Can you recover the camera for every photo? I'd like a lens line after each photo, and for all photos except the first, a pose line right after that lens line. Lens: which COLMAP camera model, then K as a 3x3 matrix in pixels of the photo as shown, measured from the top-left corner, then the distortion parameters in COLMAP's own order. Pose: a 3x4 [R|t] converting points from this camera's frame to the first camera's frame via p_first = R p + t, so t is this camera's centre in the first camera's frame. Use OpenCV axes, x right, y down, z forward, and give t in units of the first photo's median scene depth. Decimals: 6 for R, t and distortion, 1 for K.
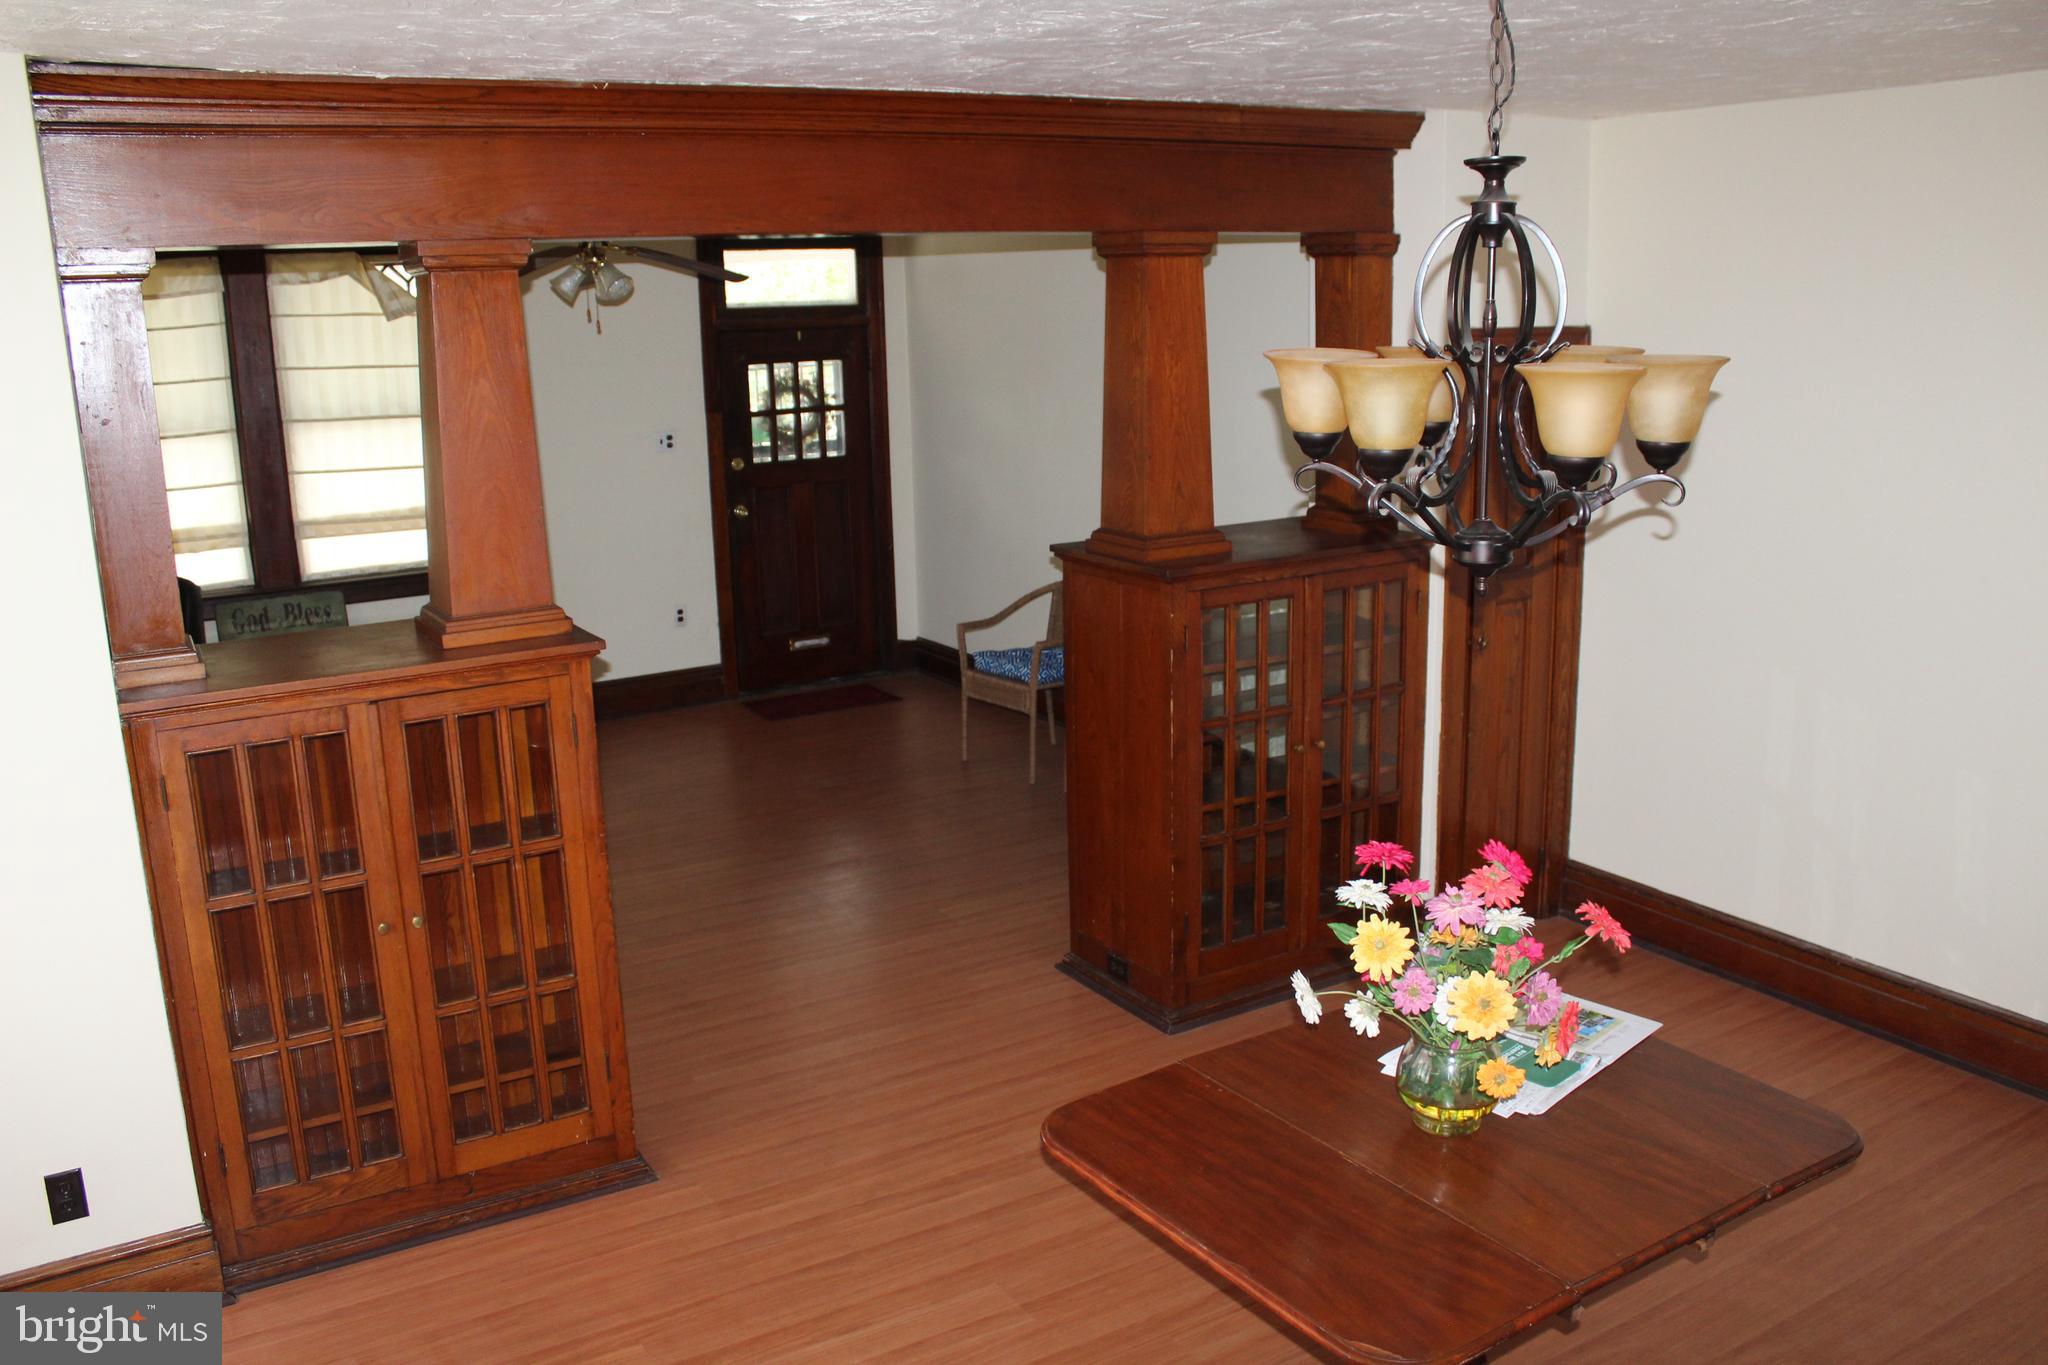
lens RADIAL K [[1716.2, 0, 1024.0], [0, 1716.2, 682.5], [0, 0, 1]] dist [-0.074965, 0.000147]
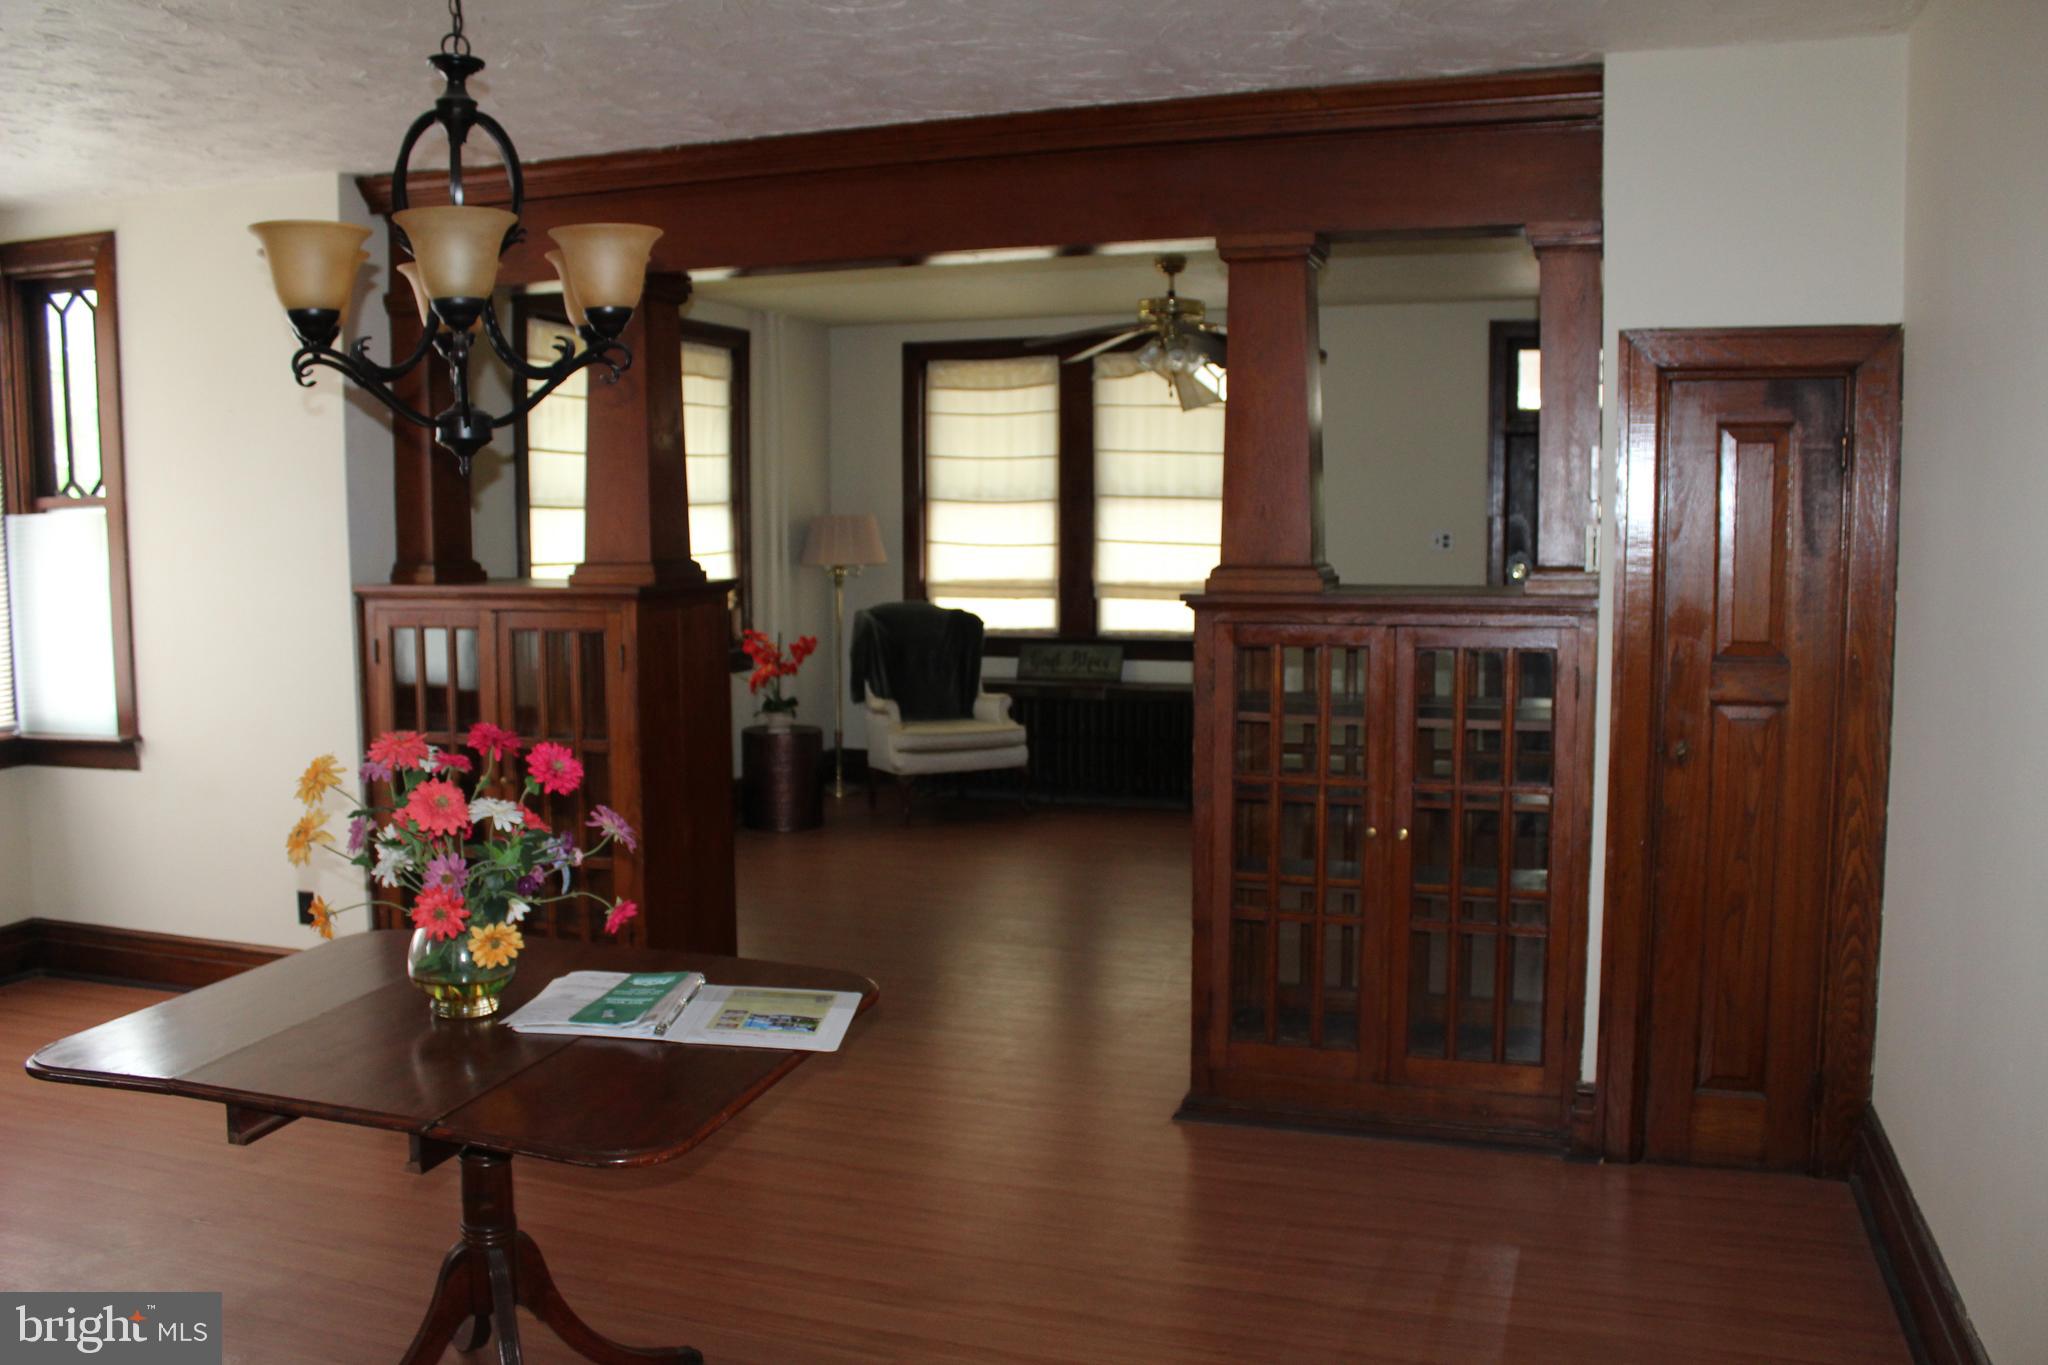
lens RADIAL K [[1716.2, 0, 1024.0], [0, 1716.2, 682.5], [0, 0, 1]] dist [-0.074965, 0.000147]
pose [[0.671238, 0.107342, -0.733428, 0.401382], [-0.184954, 0.982416, -0.025489, 0.010749], [0.717796, 0.152760, 0.679289, 0.181599]]
